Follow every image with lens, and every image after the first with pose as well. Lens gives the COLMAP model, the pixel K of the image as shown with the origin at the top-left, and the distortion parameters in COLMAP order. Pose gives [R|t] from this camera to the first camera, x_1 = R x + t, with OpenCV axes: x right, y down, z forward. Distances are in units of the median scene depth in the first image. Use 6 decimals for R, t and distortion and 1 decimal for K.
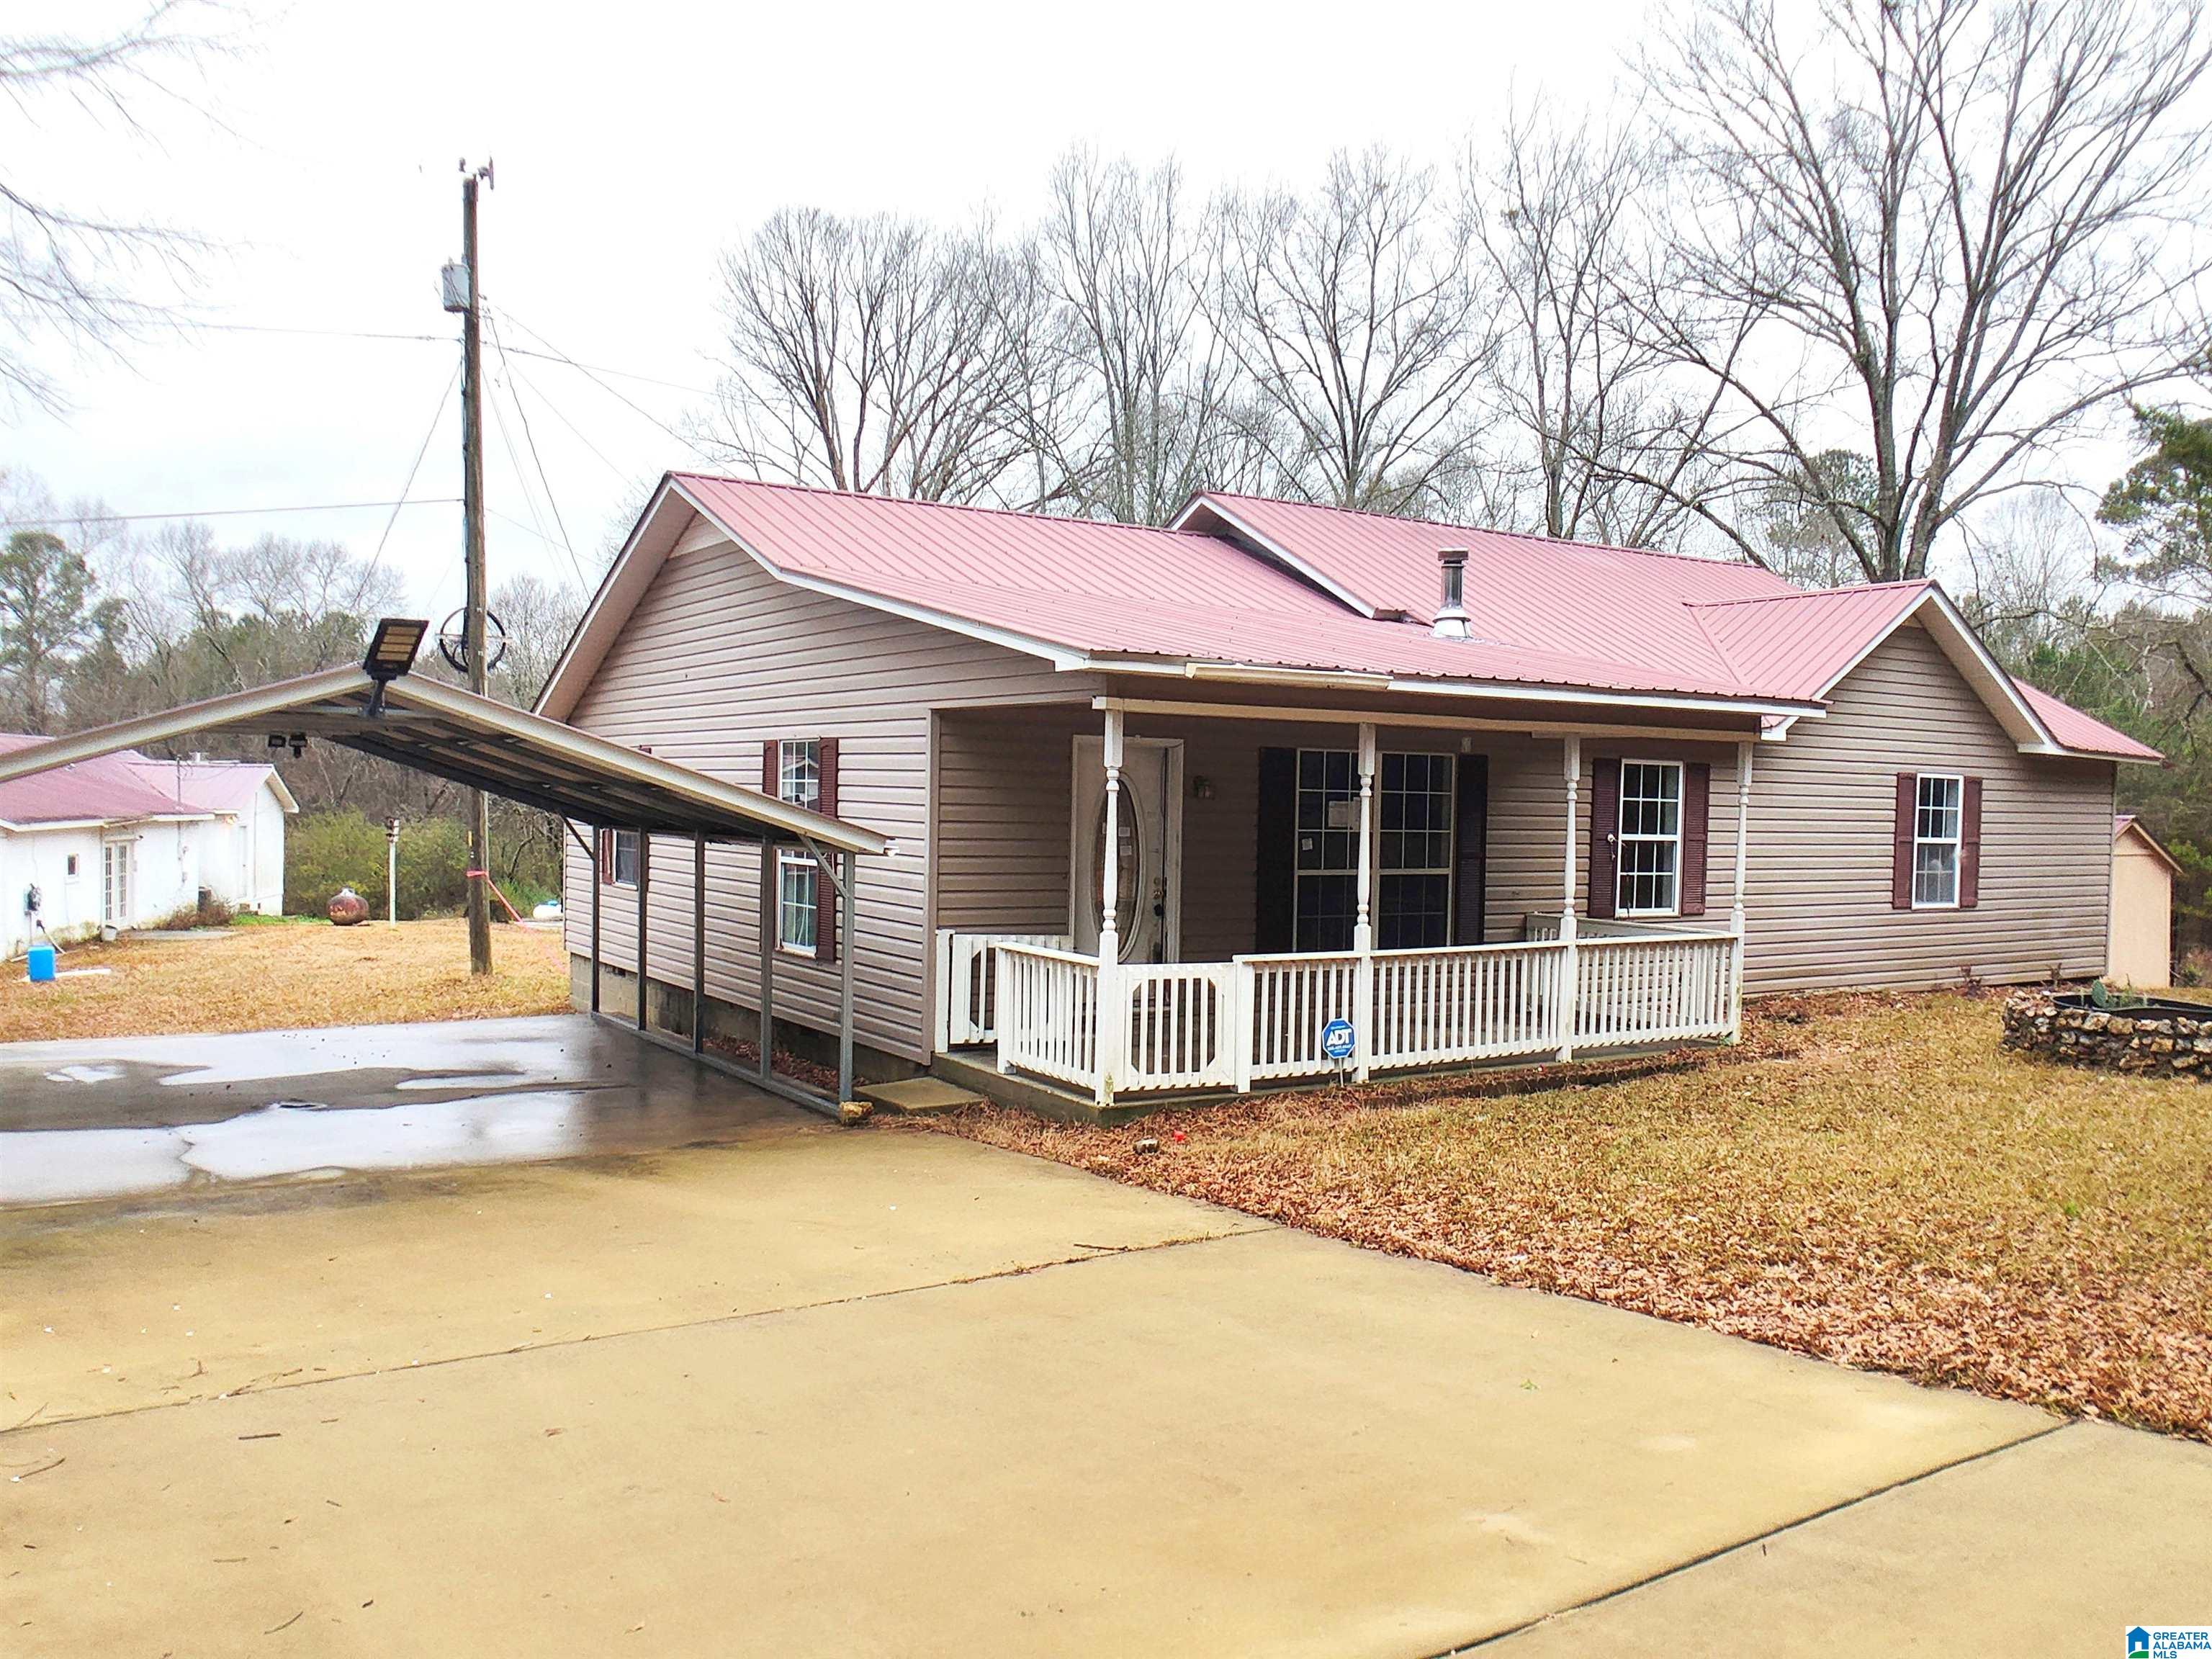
lens RADIAL K [[1814.3, 0, 1121.1], [0, 1814.3, 839.3], [0, 0, 1]] dist [-0.067065, -0.005452]
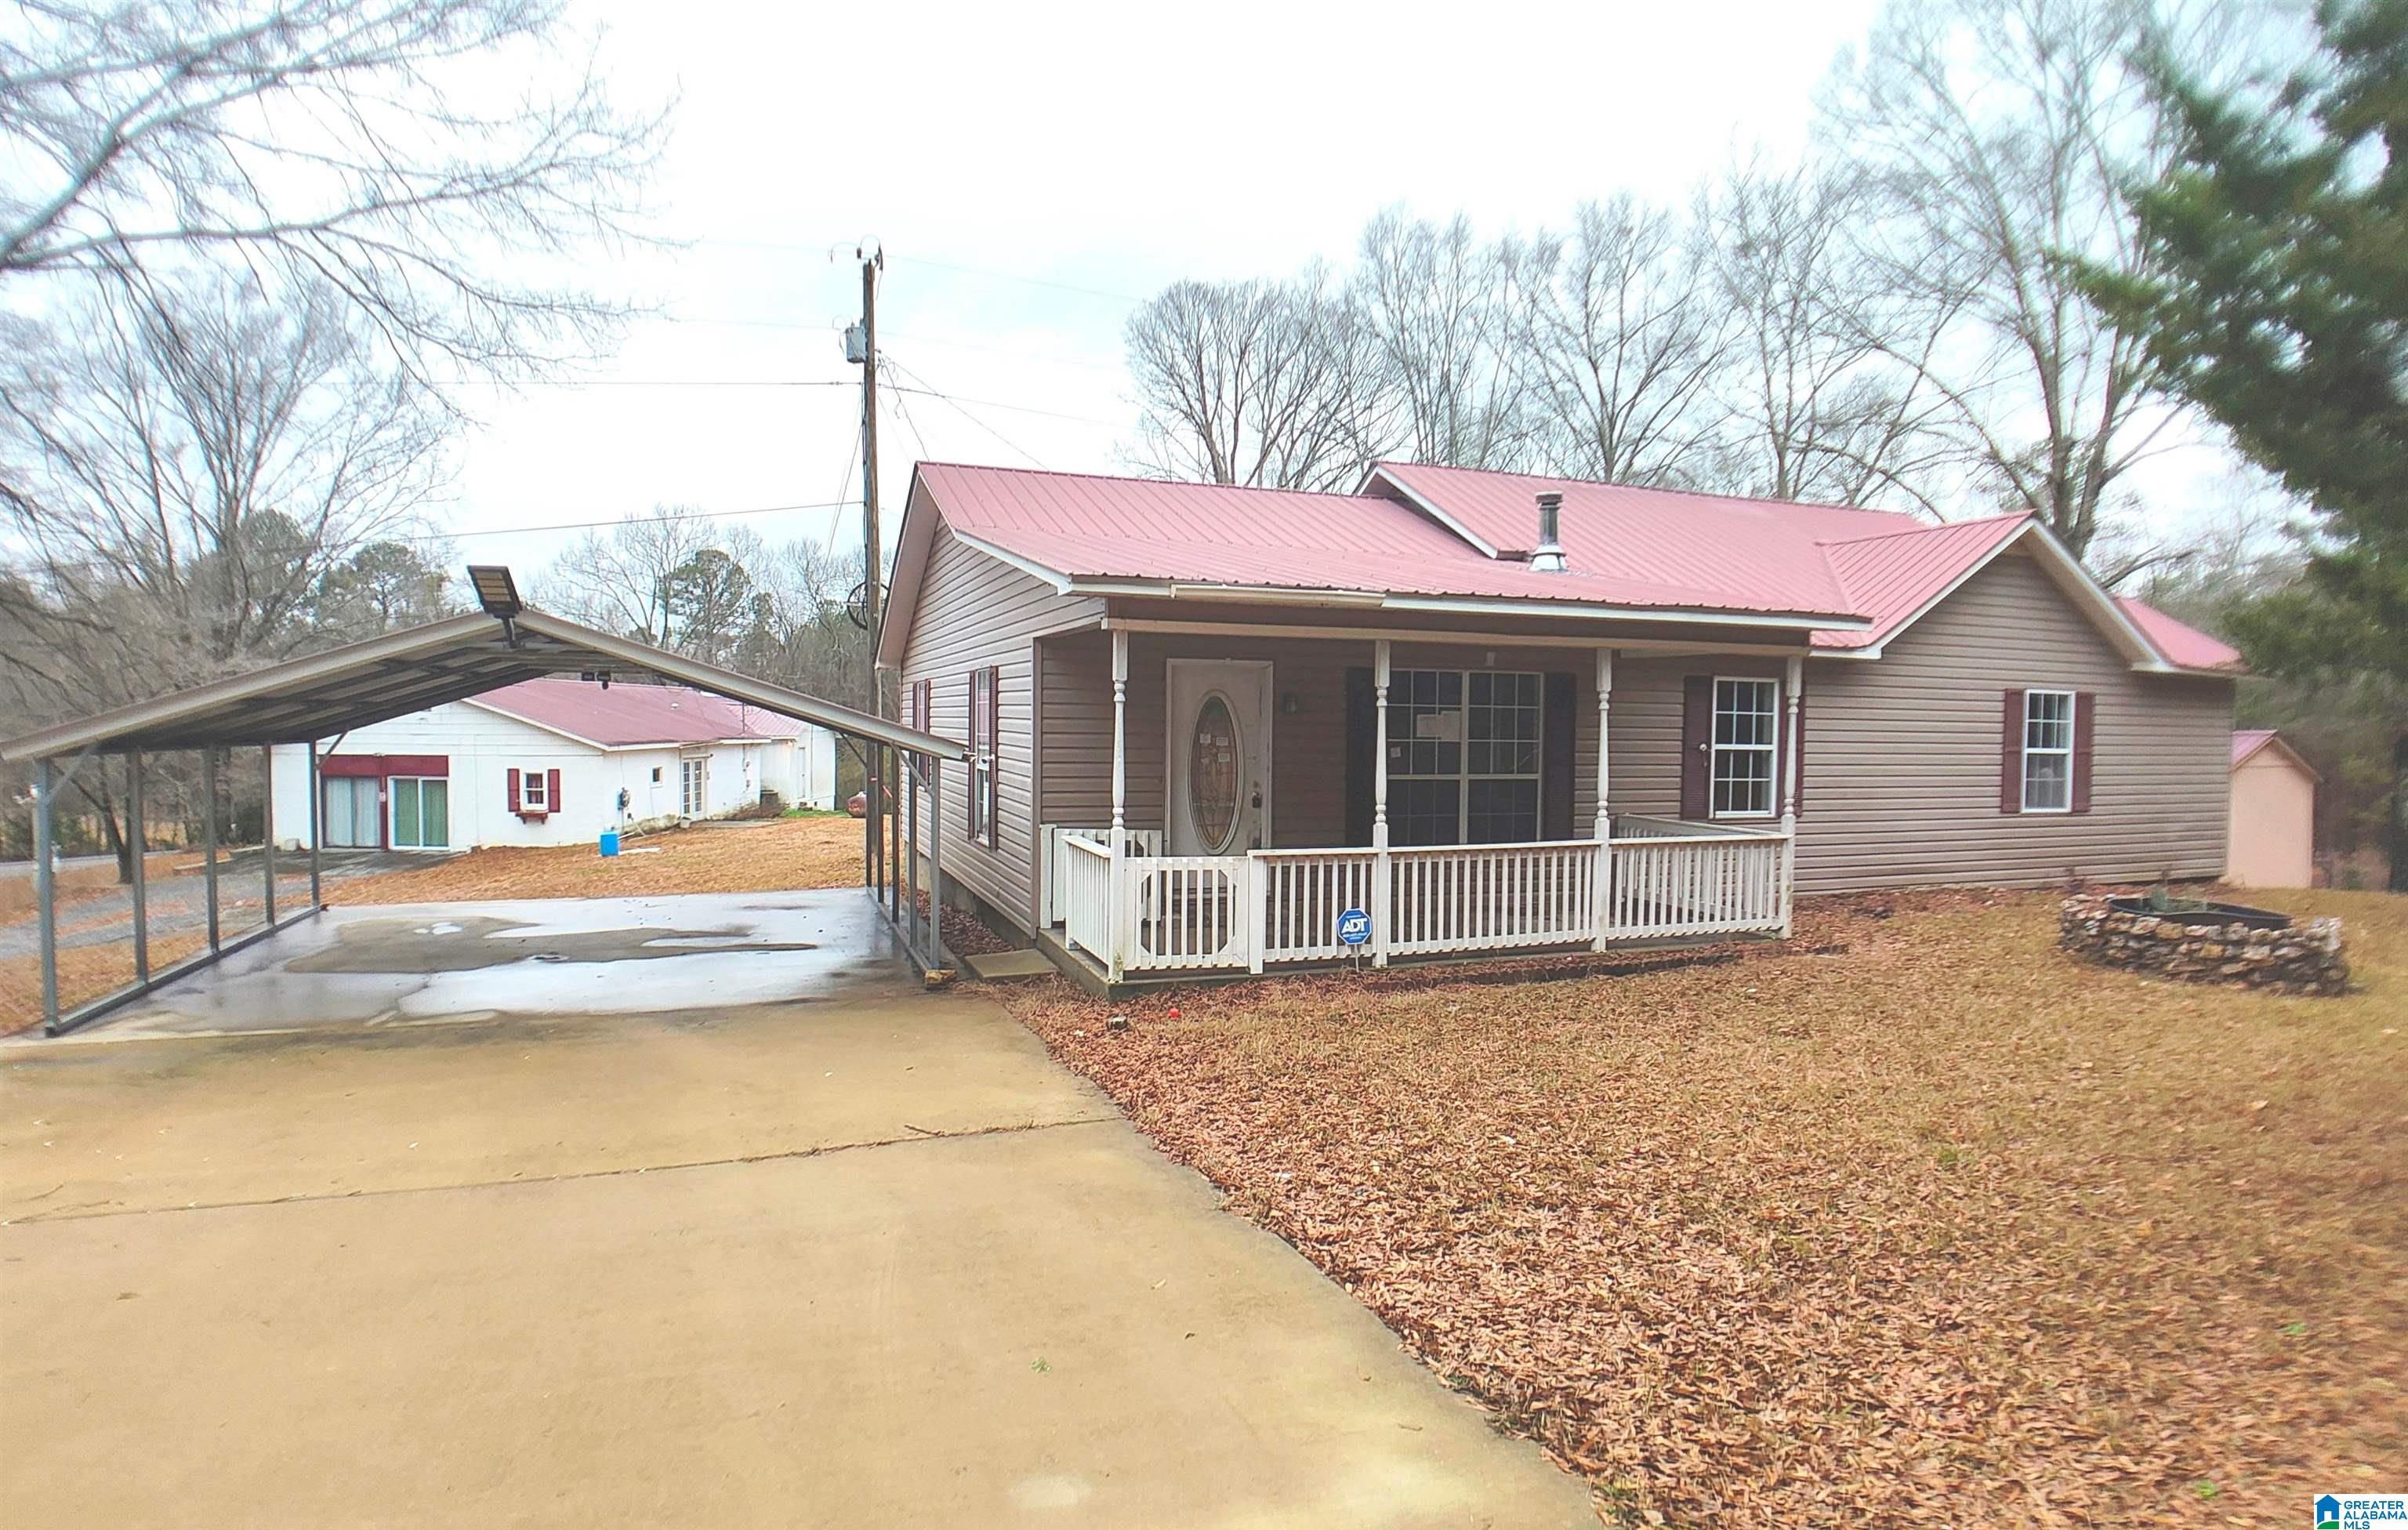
lens RADIAL K [[1326.0, 0, 1204.0], [0, 1326.0, 765.0], [0, 0, 1]] dist [-0.056237, -0.021321]
pose [[0.975588, -0.000543, -0.219608, 0.185361], [0.001647, 0.999987, 0.004844, 0.006745], [0.219603, -0.005087, 0.975576, 0.174161]]
